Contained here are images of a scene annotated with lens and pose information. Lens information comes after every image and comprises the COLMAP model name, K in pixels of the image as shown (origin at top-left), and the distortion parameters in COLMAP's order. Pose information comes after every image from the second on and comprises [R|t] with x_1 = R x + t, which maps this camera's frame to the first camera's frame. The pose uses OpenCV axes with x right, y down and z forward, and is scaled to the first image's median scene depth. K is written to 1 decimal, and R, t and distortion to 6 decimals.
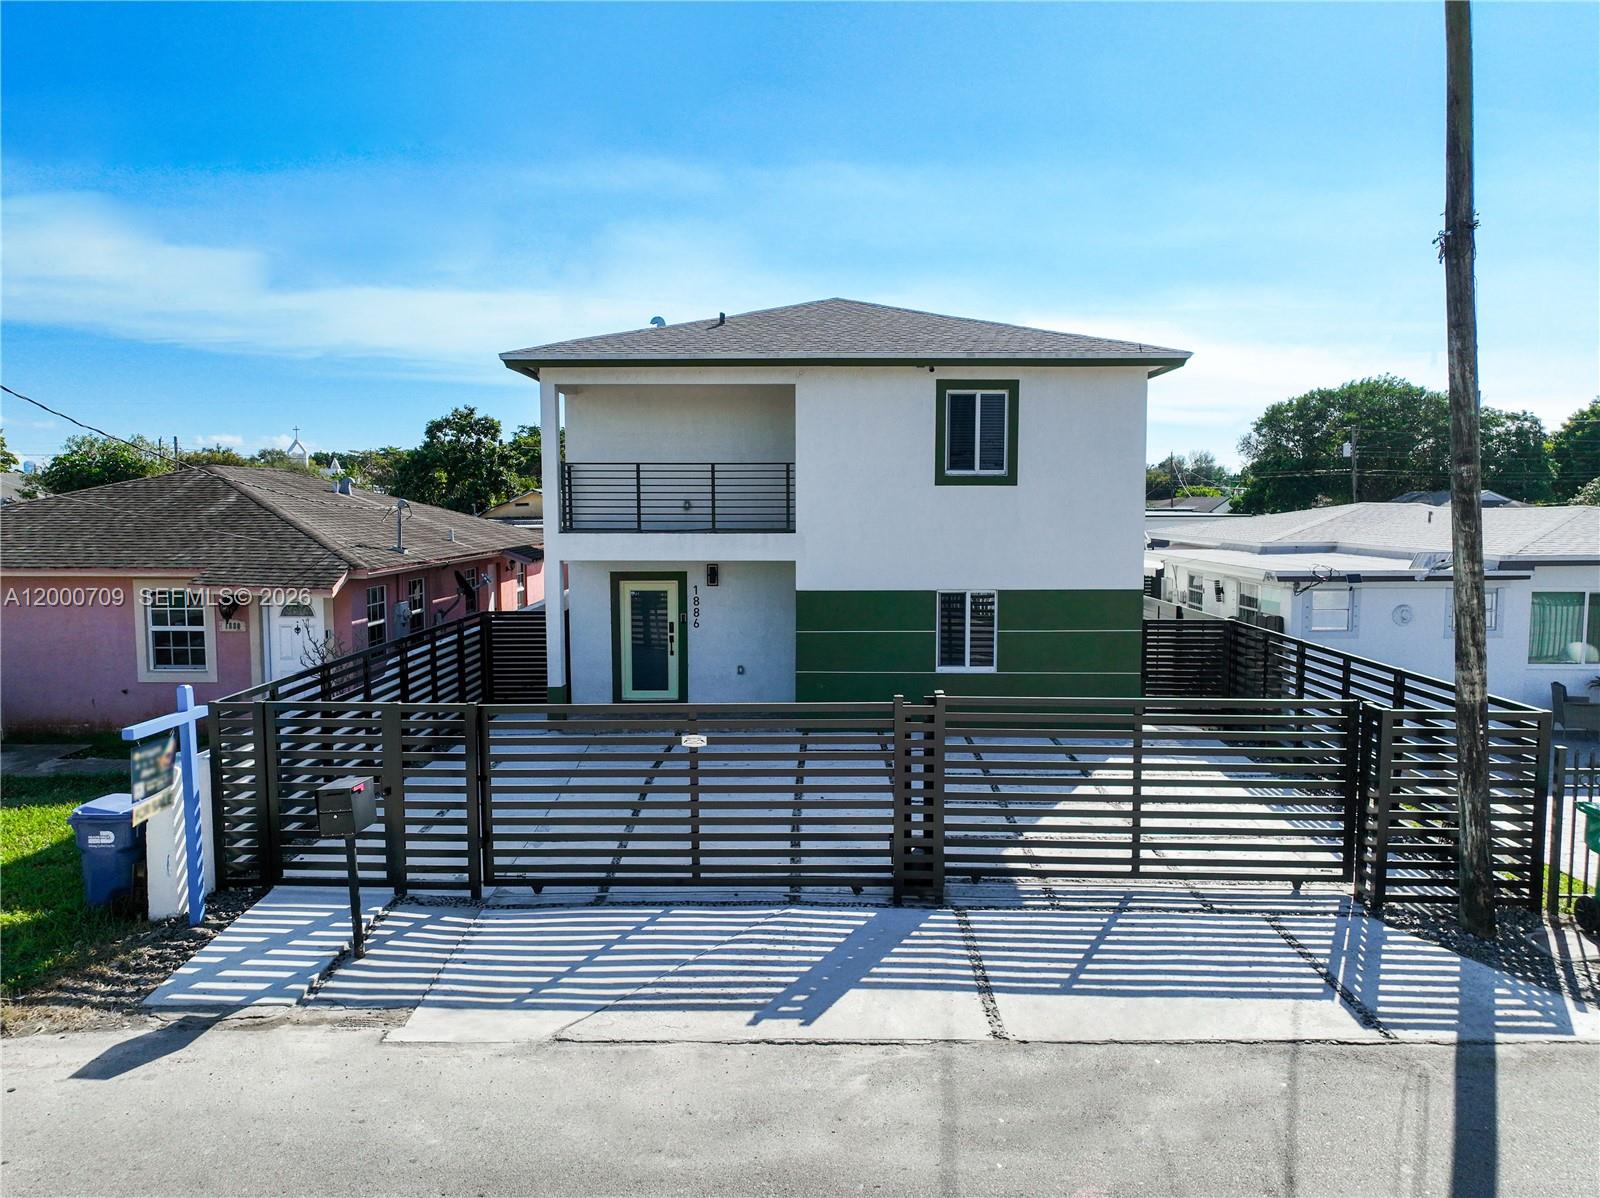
lens RADIAL K [[1125.6, 0, 800.0], [0, 1125.6, 599.0], [0, 0, 1]] dist [0.007124, 0.008269]
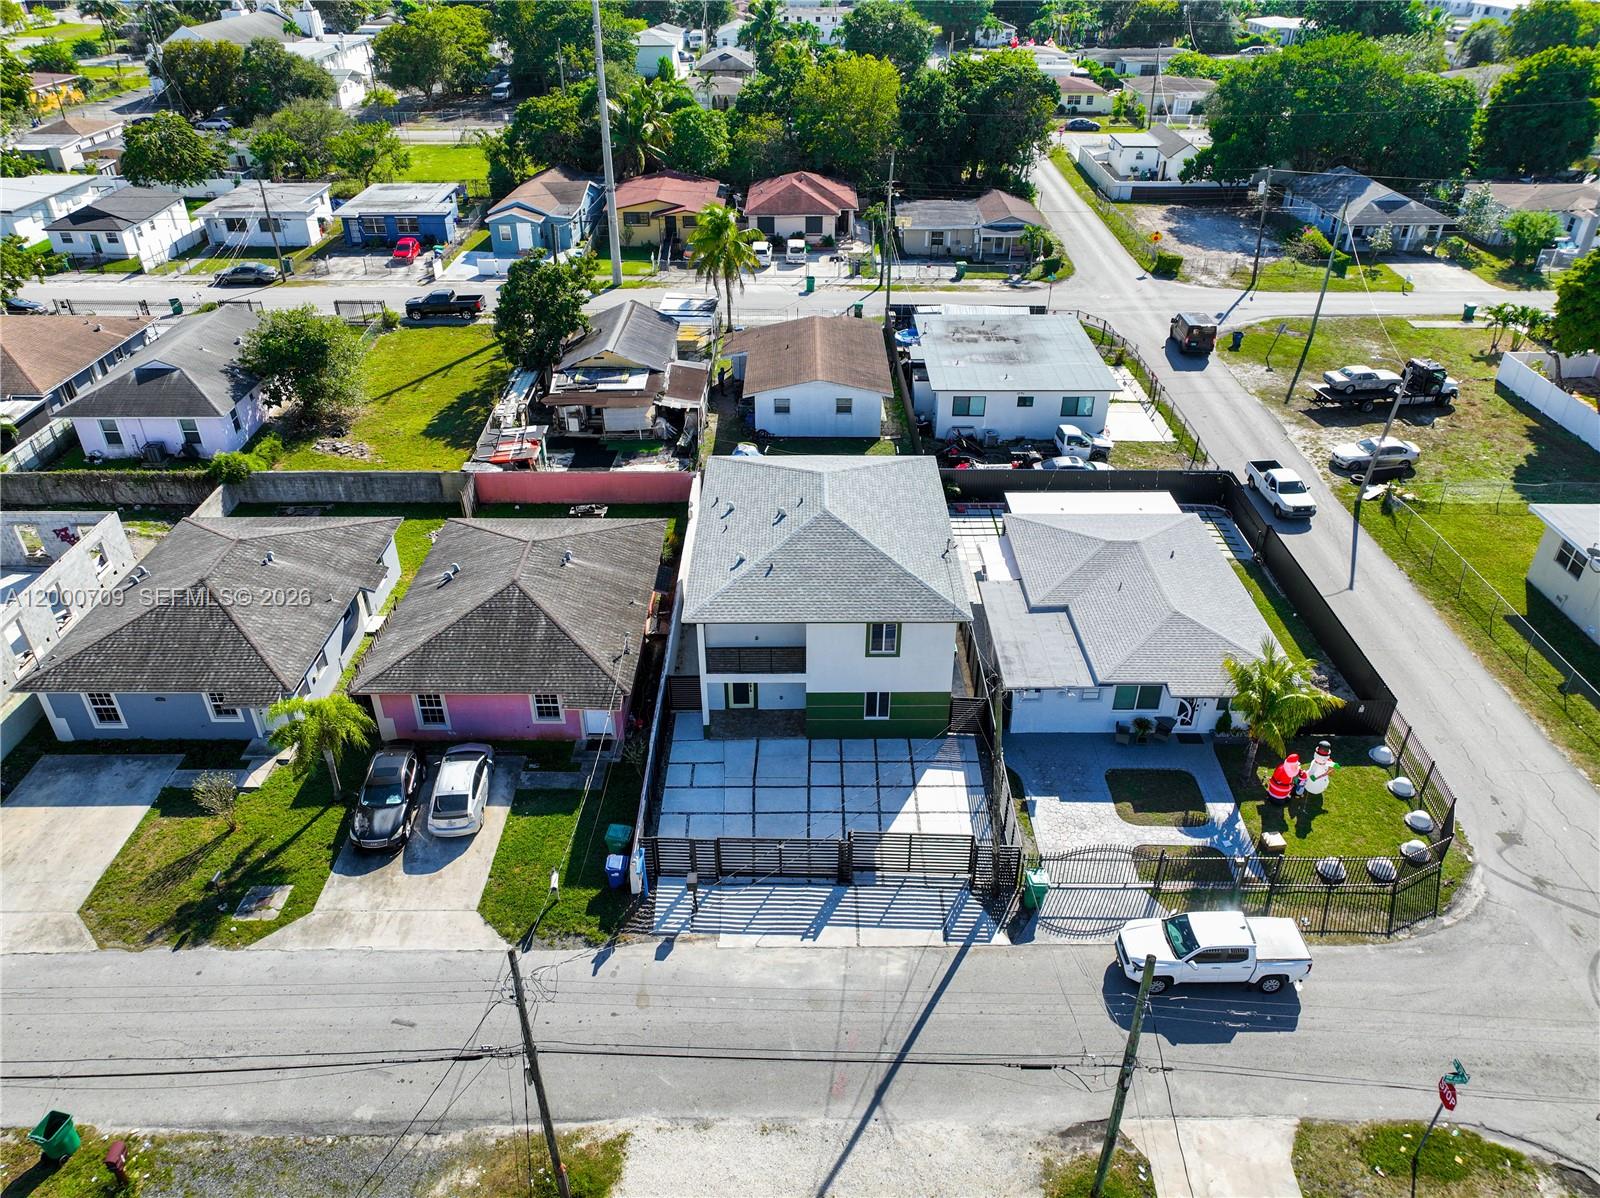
lens RADIAL K [[1125.6, 0, 800.0], [0, 1125.6, 599.0], [0, 0, 1]] dist [0.007124, 0.008269]
pose [[0.999940, -0.005390, 0.009534, -0.038644], [0.000369, 0.886603, 0.462532, -1.296333], [-0.010946, -0.462500, 0.886551, -1.032386]]
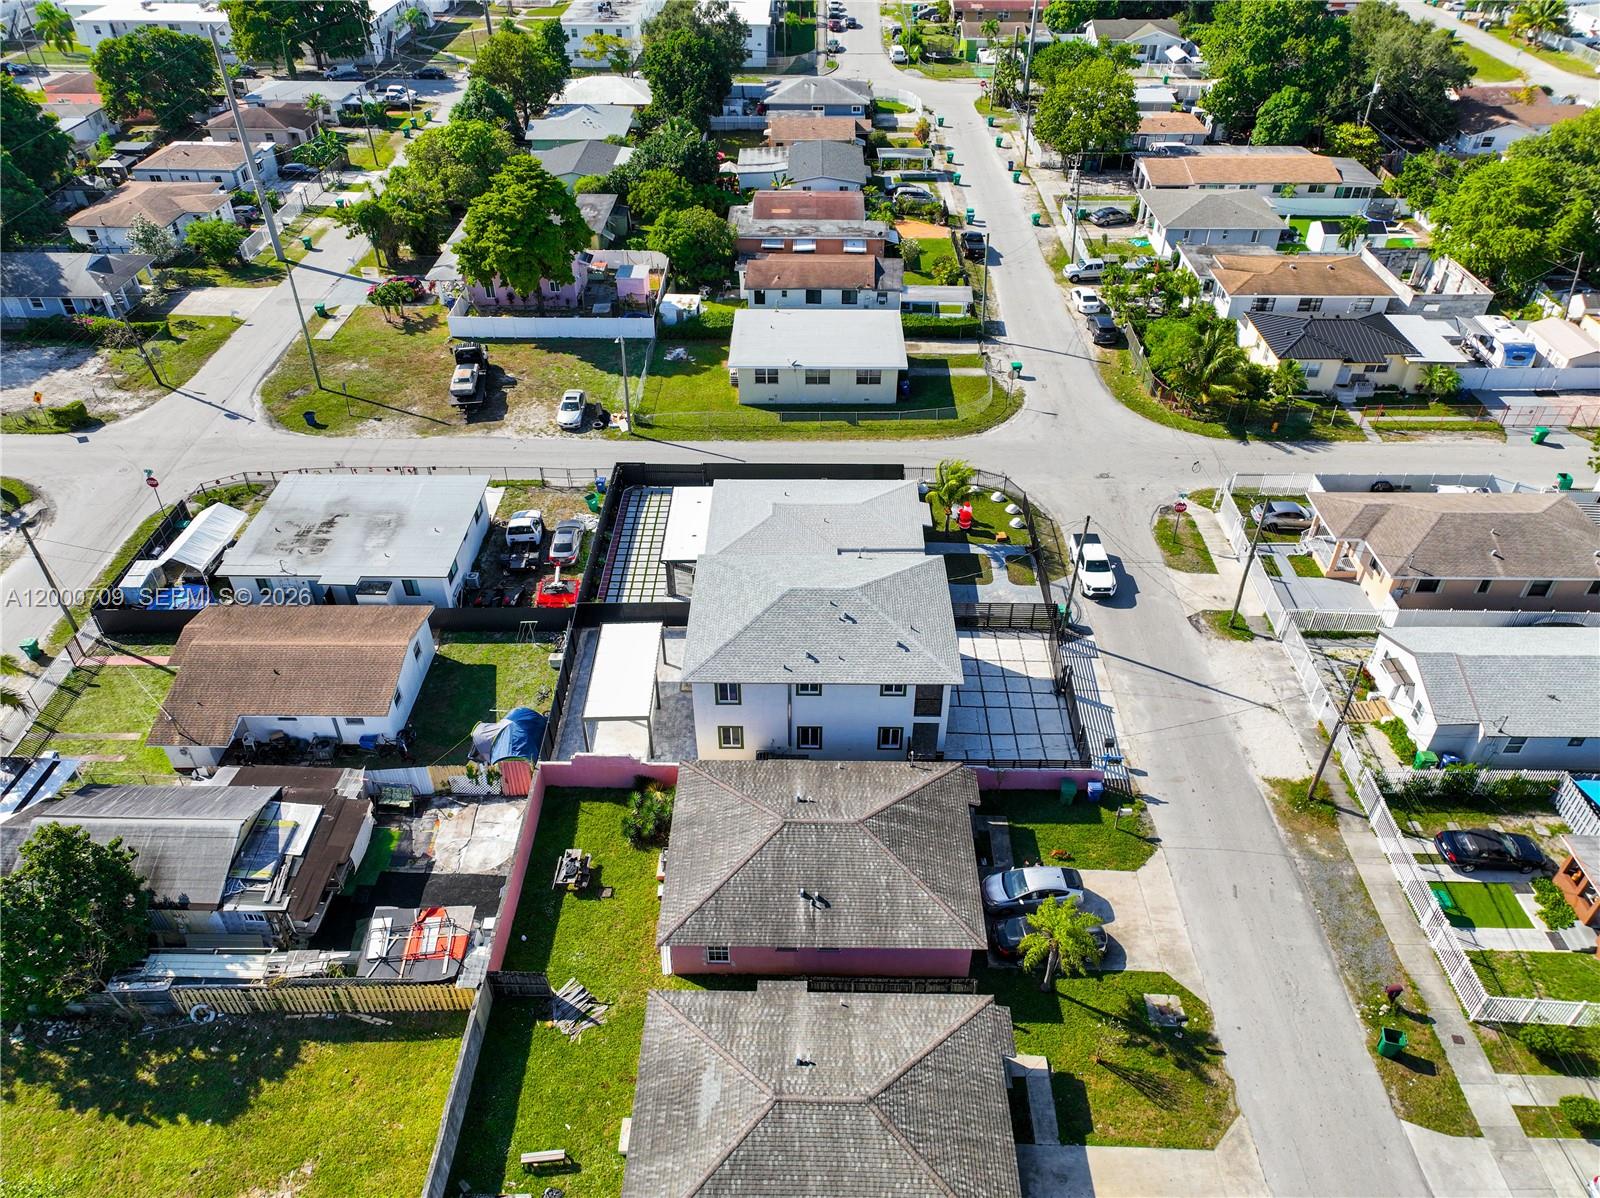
lens RADIAL K [[1125.6, 0, 800.0], [0, 1125.6, 599.0], [0, 0, 1]] dist [0.007124, 0.008269]
pose [[-0.001958, -0.617259, 0.786758, -2.534036], [0.087340, 0.783647, 0.615035, -2.310474], [-0.996177, 0.069920, 0.052377, 1.244069]]
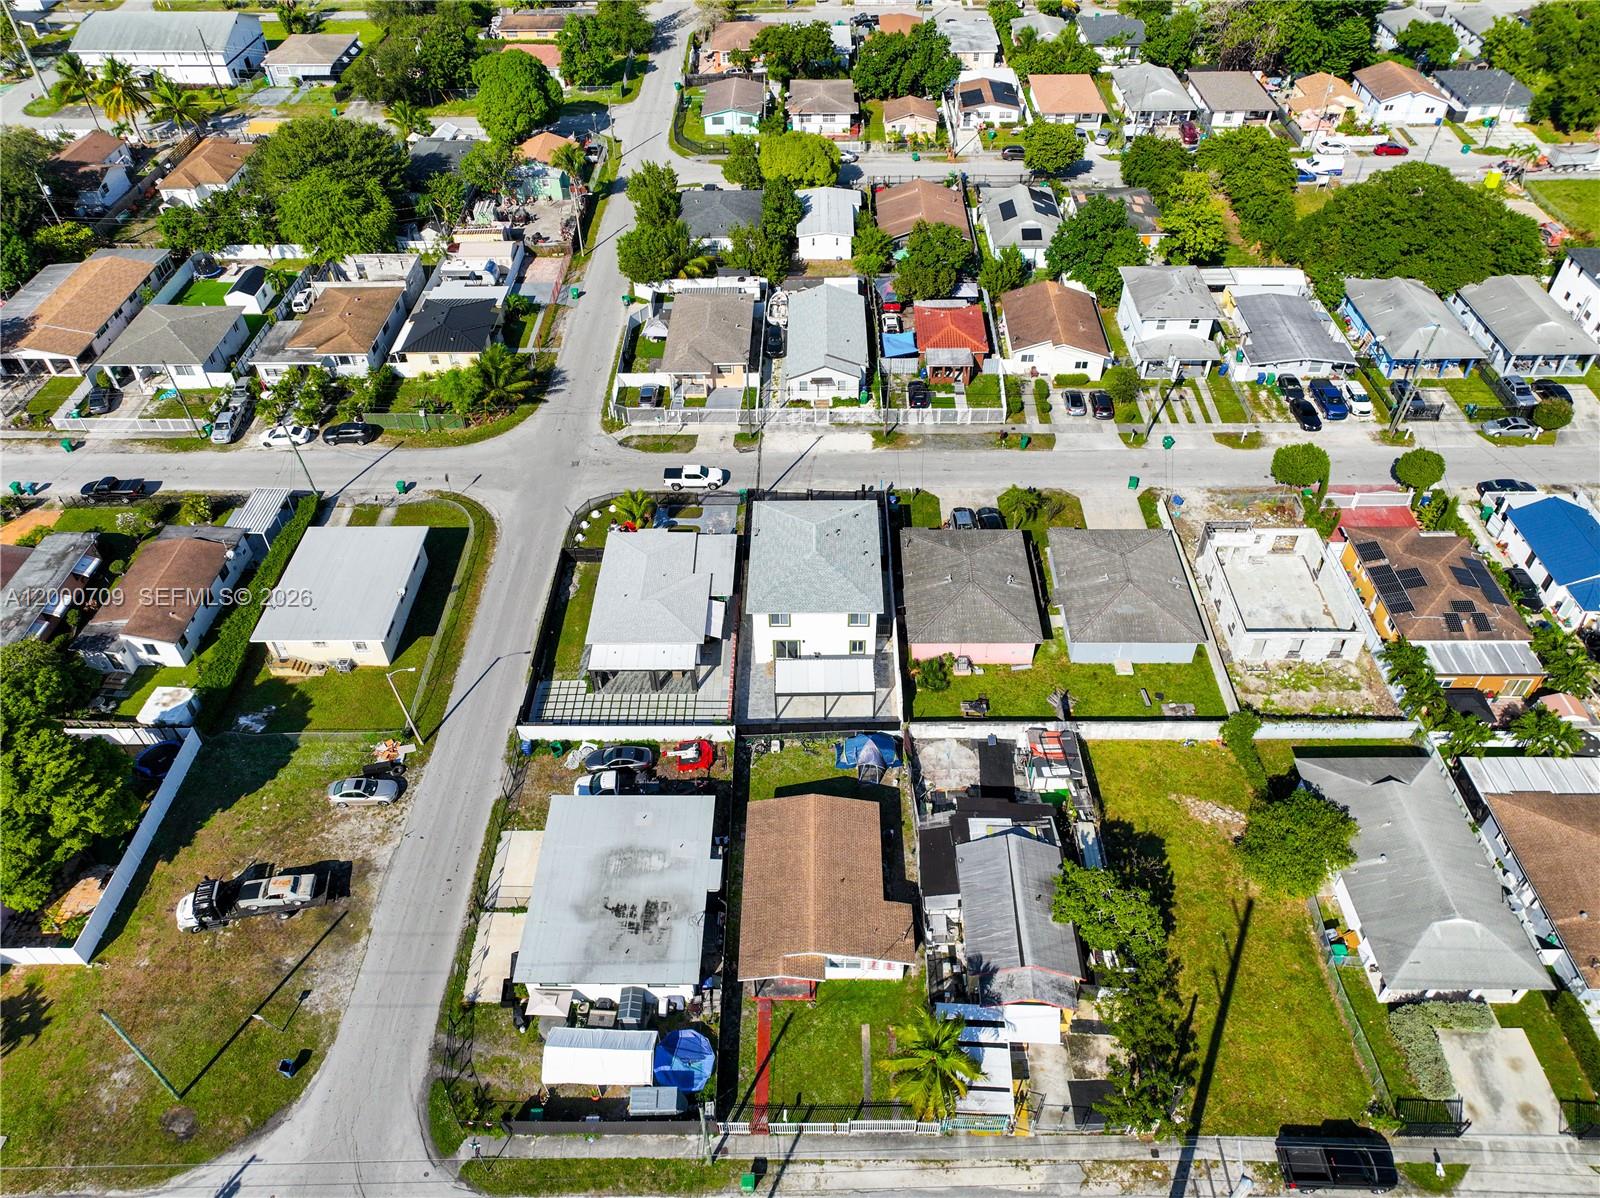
lens RADIAL K [[1125.6, 0, 800.0], [0, 1125.6, 599.0], [0, 0, 1]] dist [0.007124, 0.008269]
pose [[-0.999845, 0.011265, 0.013563, 0.039968], [0.017624, 0.661082, 0.750106, -3.946572], [-0.000517, 0.750229, -0.661178, 4.898144]]
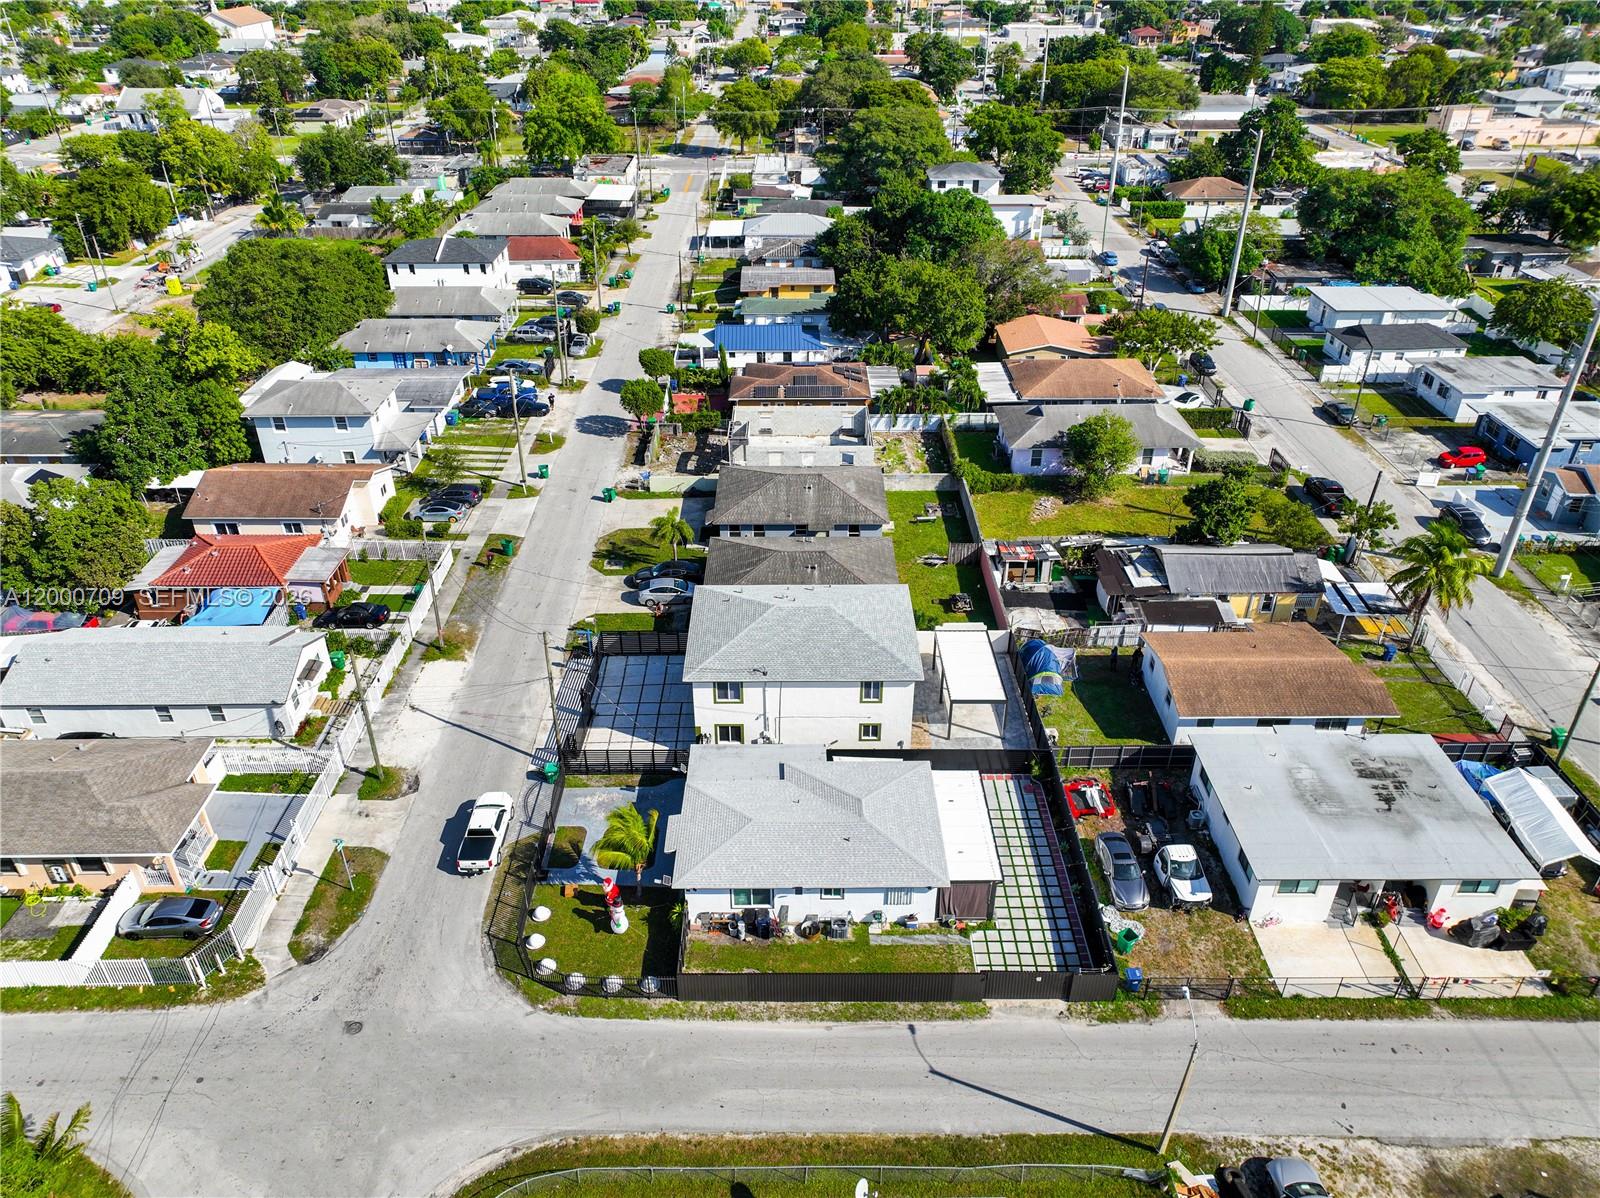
lens RADIAL K [[1125.6, 0, 800.0], [0, 1125.6, 599.0], [0, 0, 1]] dist [0.007124, 0.008269]
pose [[0.016566, 0.526153, -0.850228, 3.263144], [-0.084099, 0.848065, 0.523176, -2.339892], [0.996320, 0.062836, 0.058298, 1.121845]]
